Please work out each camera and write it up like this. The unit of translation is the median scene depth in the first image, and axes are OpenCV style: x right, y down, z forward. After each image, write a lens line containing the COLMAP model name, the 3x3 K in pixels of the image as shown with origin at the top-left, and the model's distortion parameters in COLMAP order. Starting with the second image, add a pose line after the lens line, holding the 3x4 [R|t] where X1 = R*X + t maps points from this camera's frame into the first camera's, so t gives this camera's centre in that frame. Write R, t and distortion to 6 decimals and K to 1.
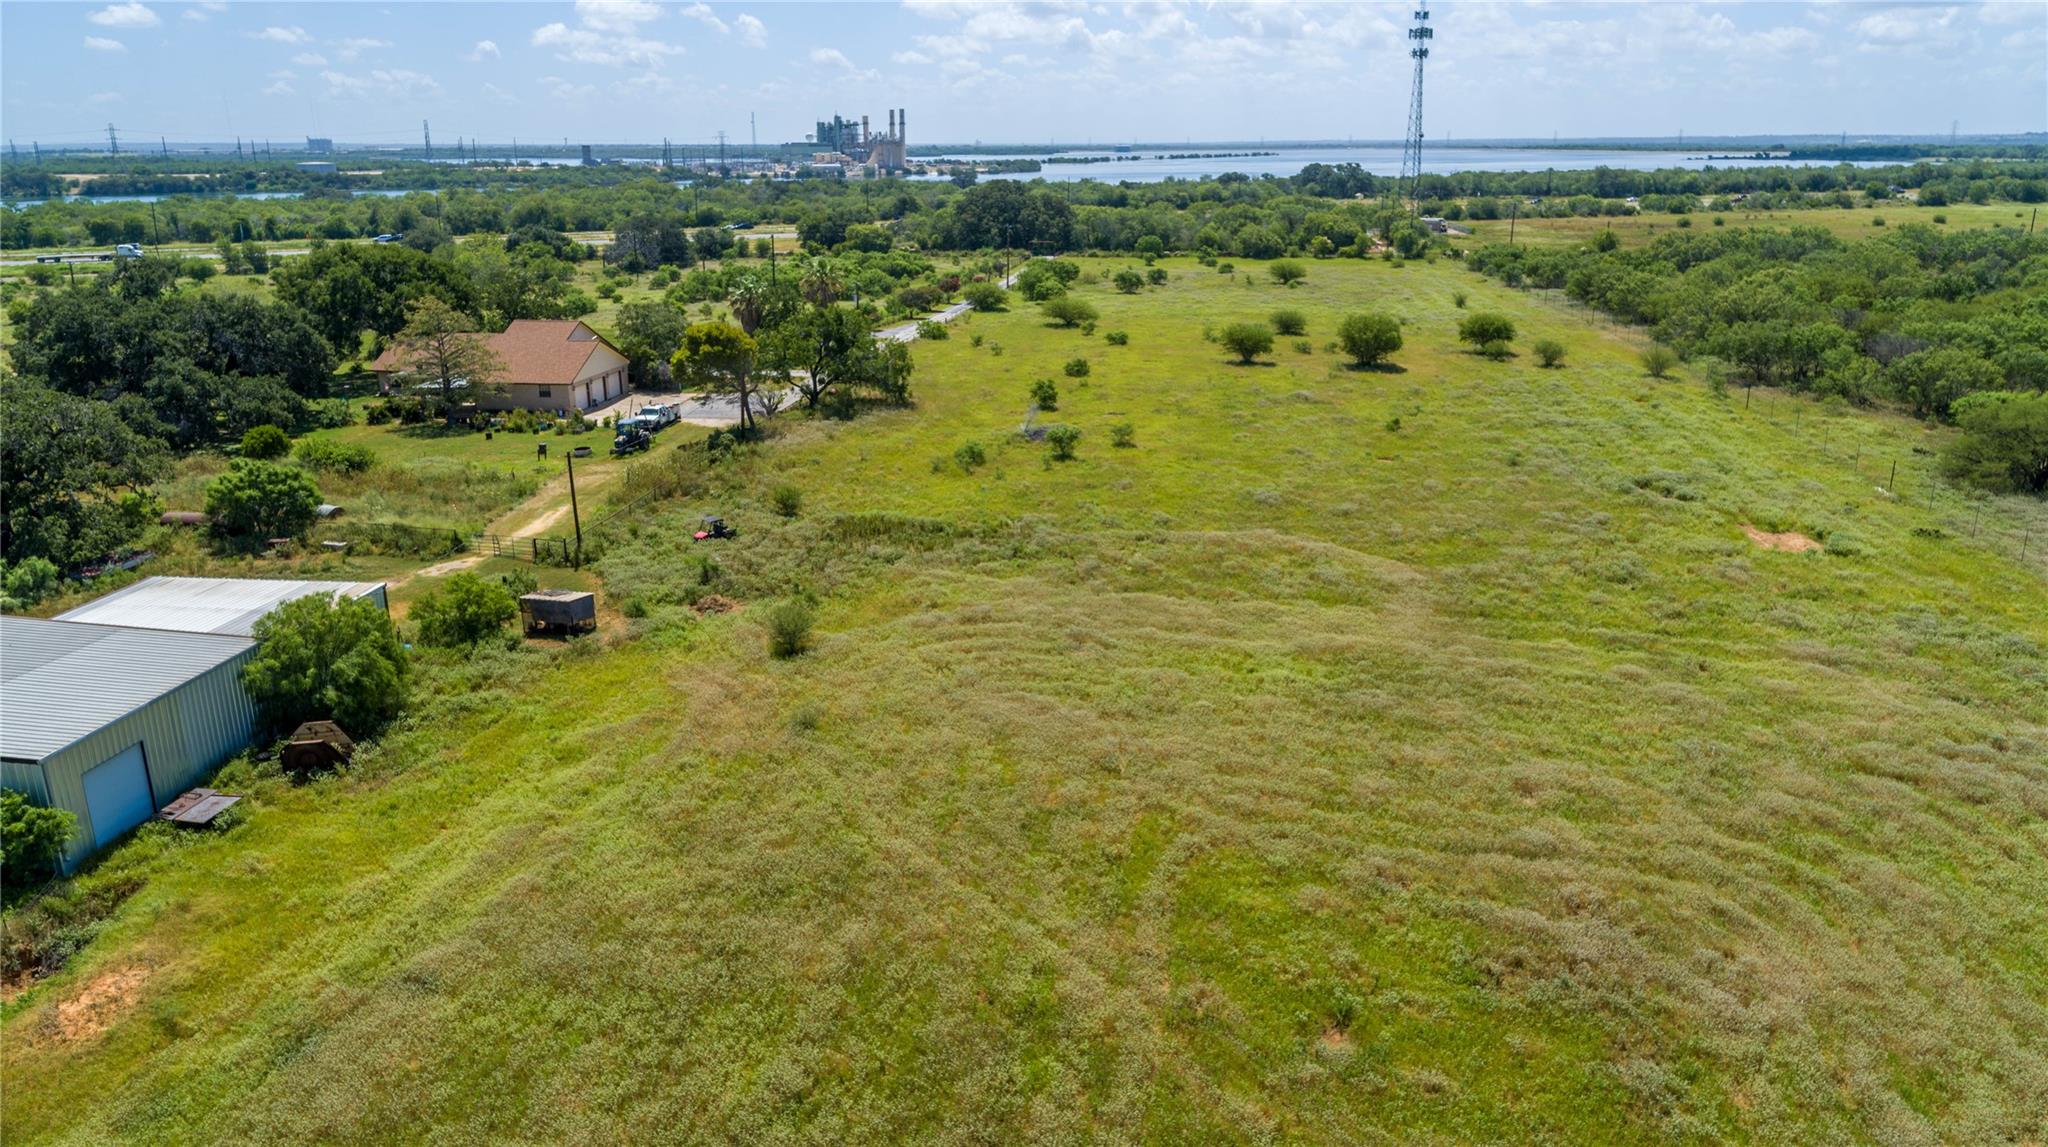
lens RADIAL K [[1392.4, 0, 1030.1], [0, 1392.4, 571.9], [0, 0, 1]] dist [-0.003211, -0.002301]
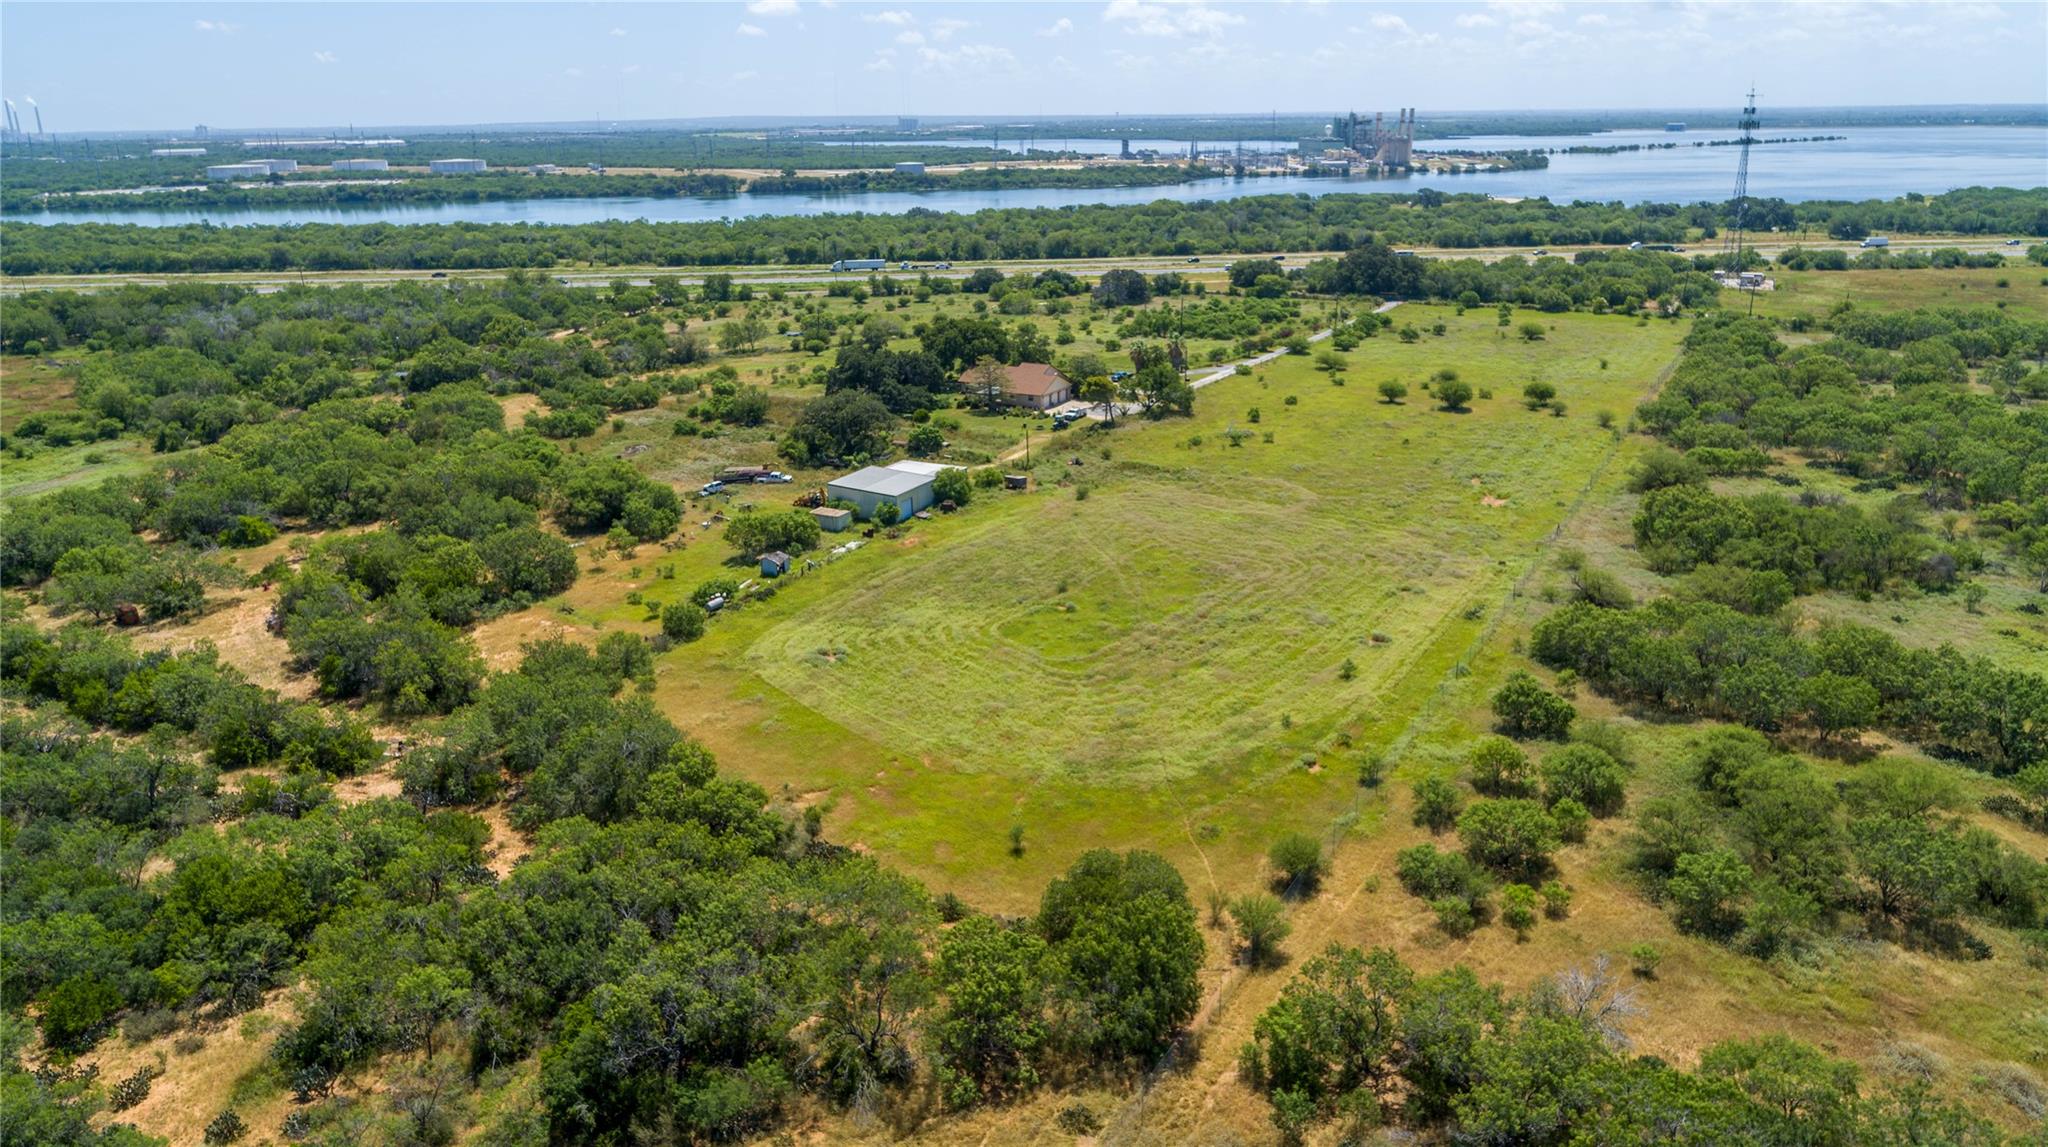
lens RADIAL K [[1392.4, 0, 1030.1], [0, 1392.4, 571.9], [0, 0, 1]] dist [-0.003211, -0.002301]
pose [[0.932437, 0.106454, -0.345295, 0.484551], [-0.098743, 0.994313, 0.039899, 0.062301], [0.347579, -0.003108, 0.937646, -1.175147]]
